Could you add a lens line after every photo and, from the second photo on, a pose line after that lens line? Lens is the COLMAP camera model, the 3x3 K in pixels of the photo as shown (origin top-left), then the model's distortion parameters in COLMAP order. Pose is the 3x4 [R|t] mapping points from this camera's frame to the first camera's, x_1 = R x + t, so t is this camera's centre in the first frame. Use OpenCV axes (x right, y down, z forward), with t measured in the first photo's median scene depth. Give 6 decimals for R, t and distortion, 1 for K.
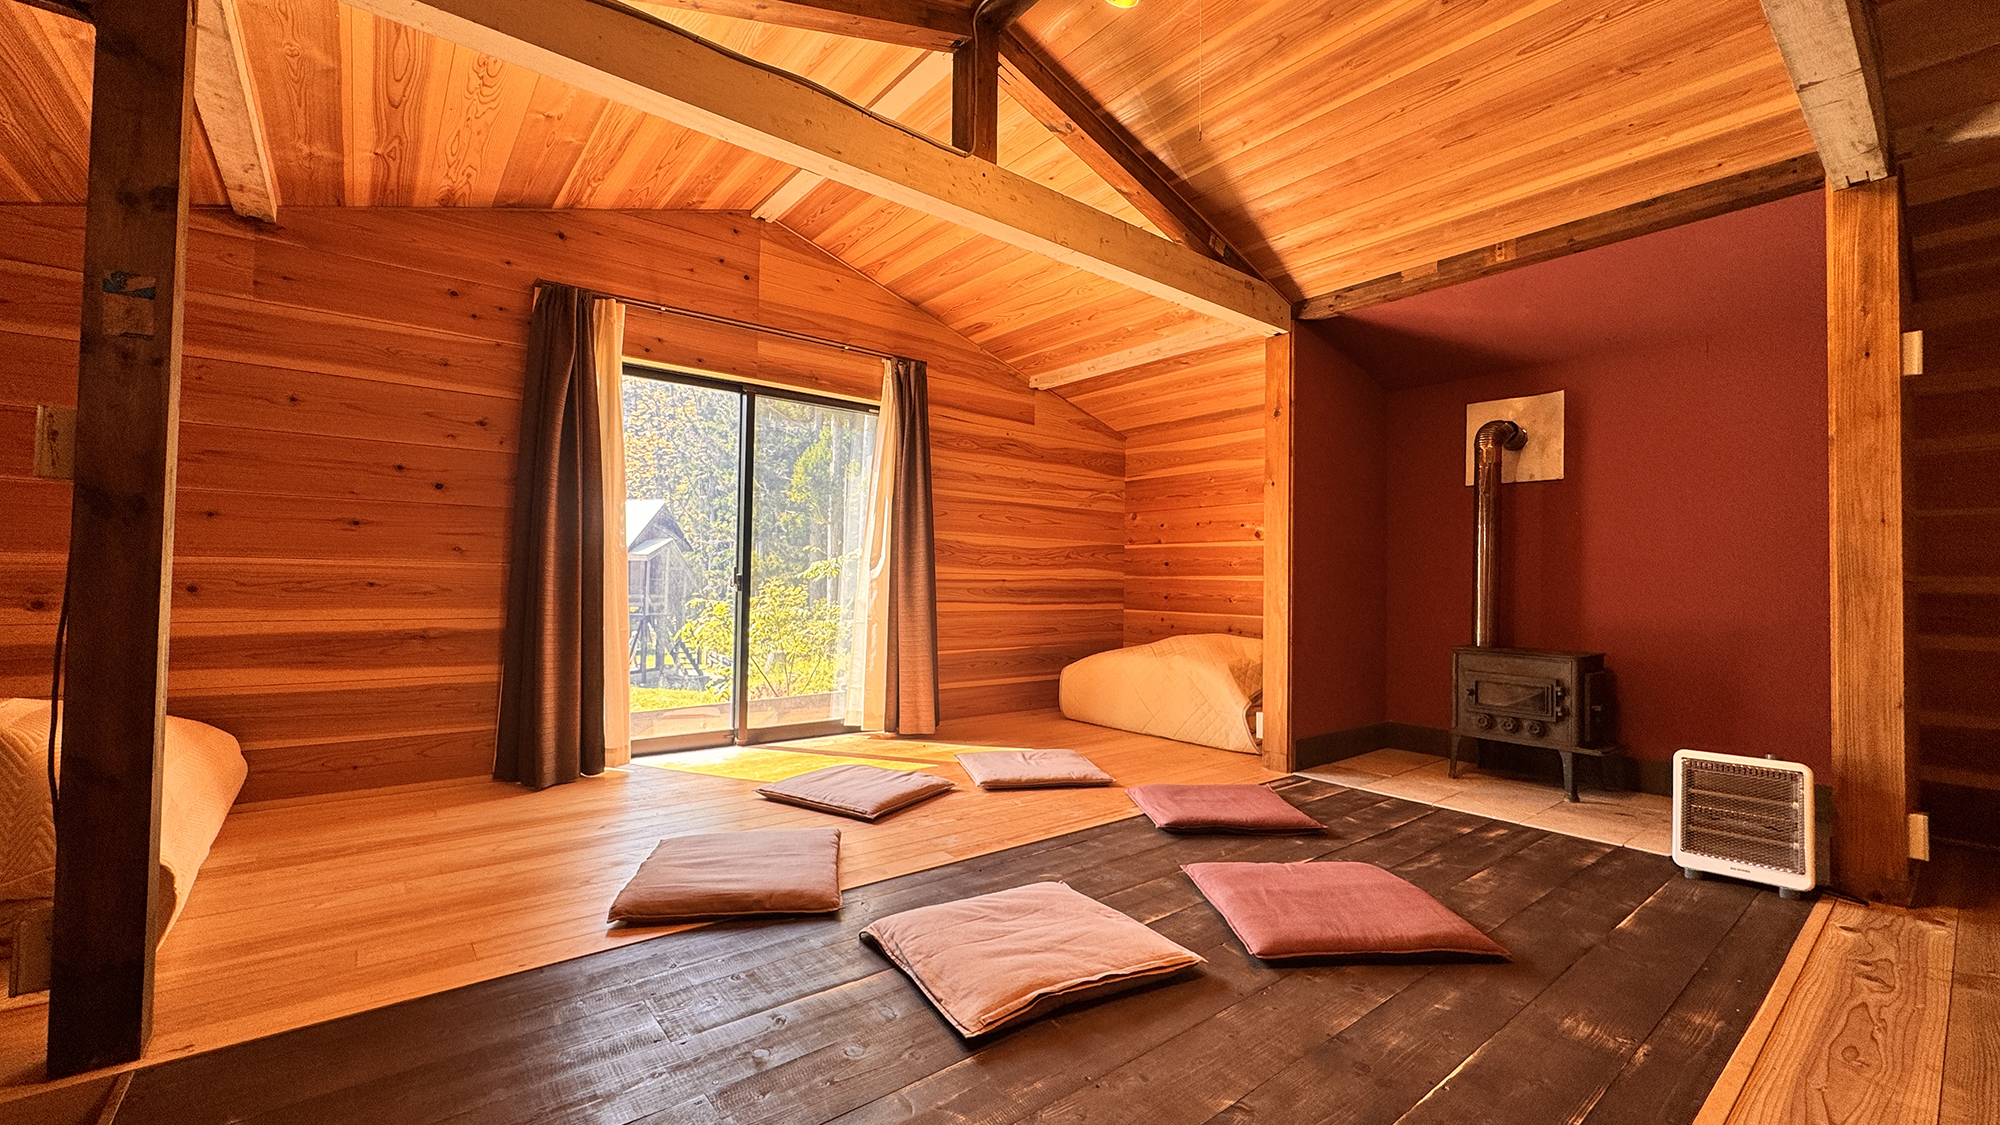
lens RADIAL K [[798.4, 0, 998.6], [0, 798.4, 558.0], [0, 0, 1]] dist [0.000182, 0.000855]
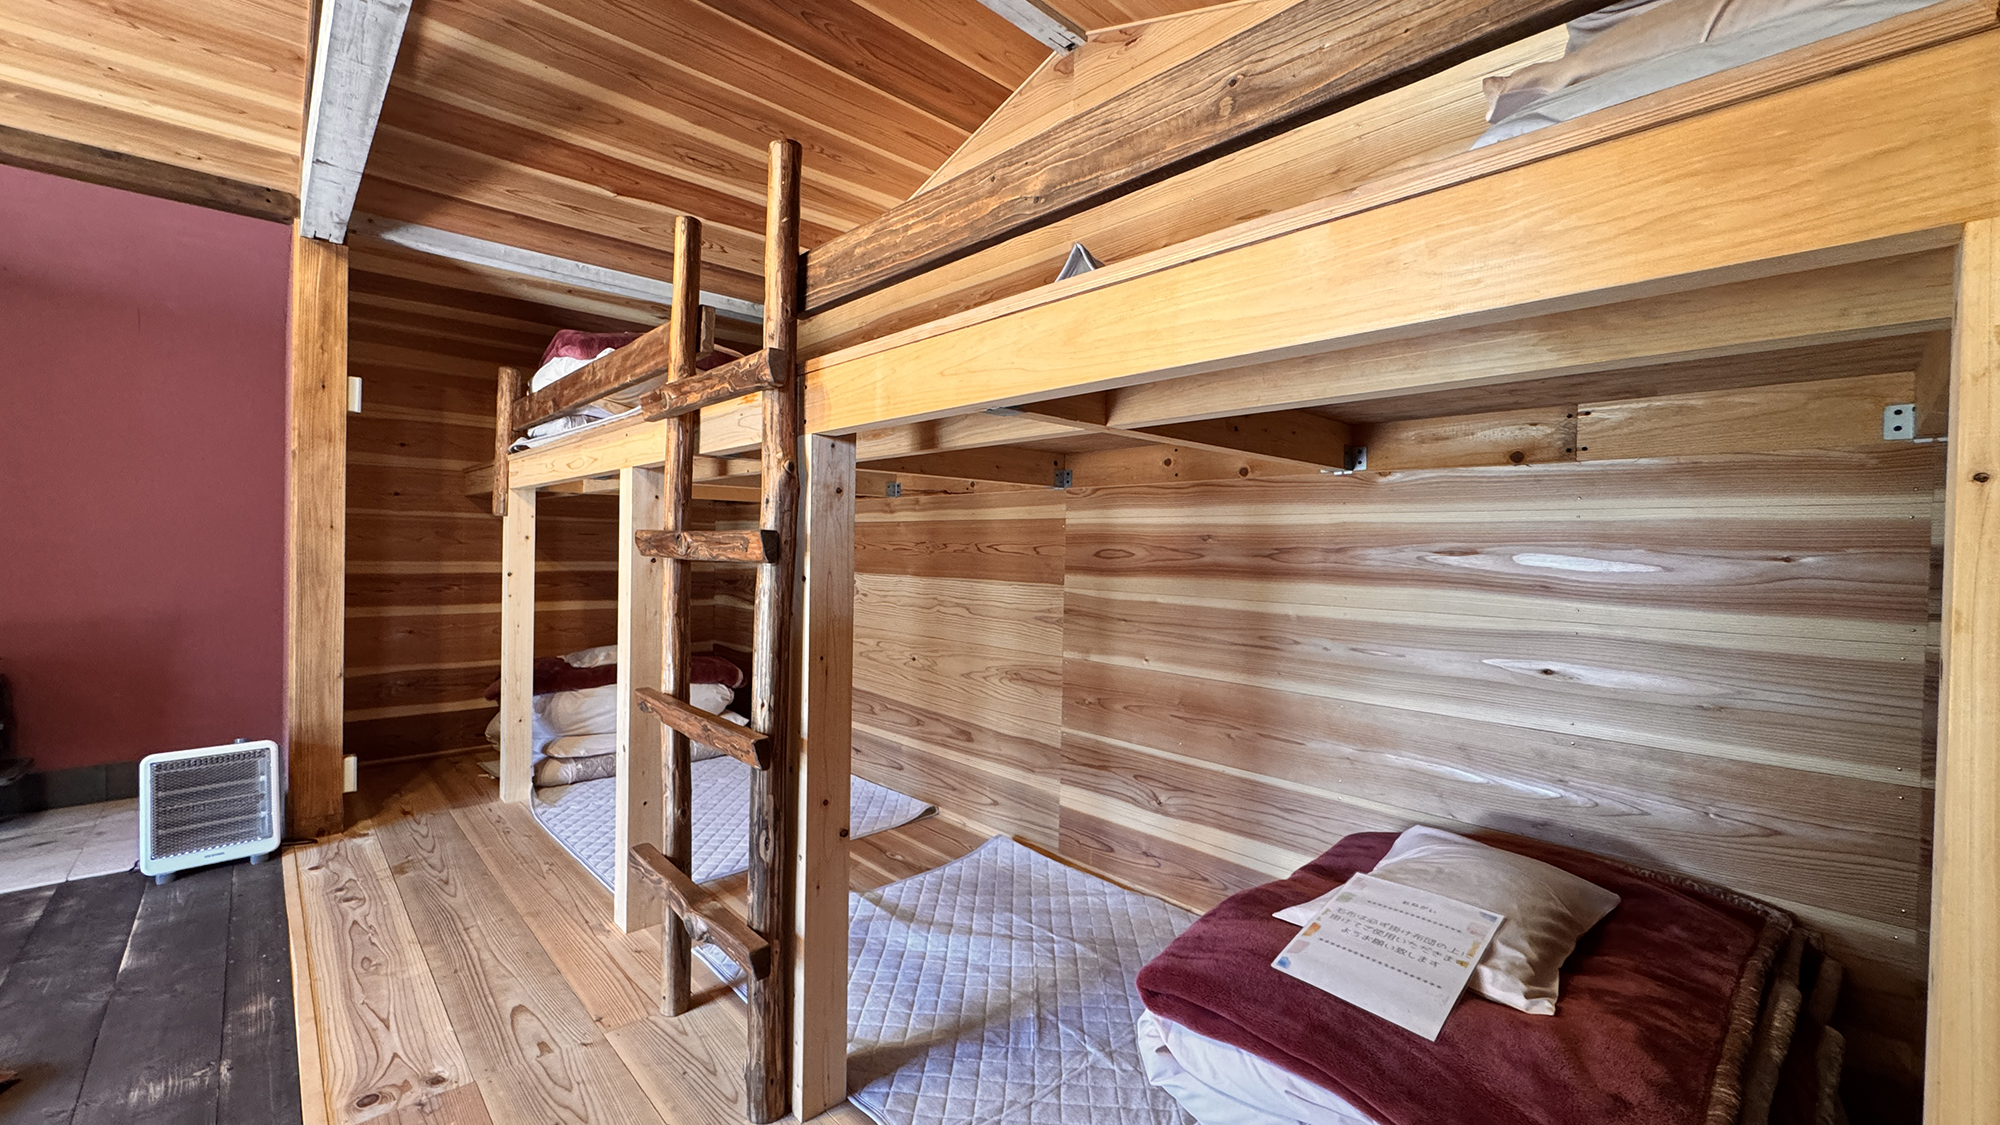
lens RADIAL K [[798.4, 0, 999.5], [0, 798.4, 563.9], [0, 0, 1]] dist [0.000182, 0.000855]
pose [[-0.069546, -0.036848, 0.996898, -0.185201], [-0.052164, 0.998085, 0.033253, -0.083936], [-0.996214, -0.049689, -0.071335, 0.067525]]
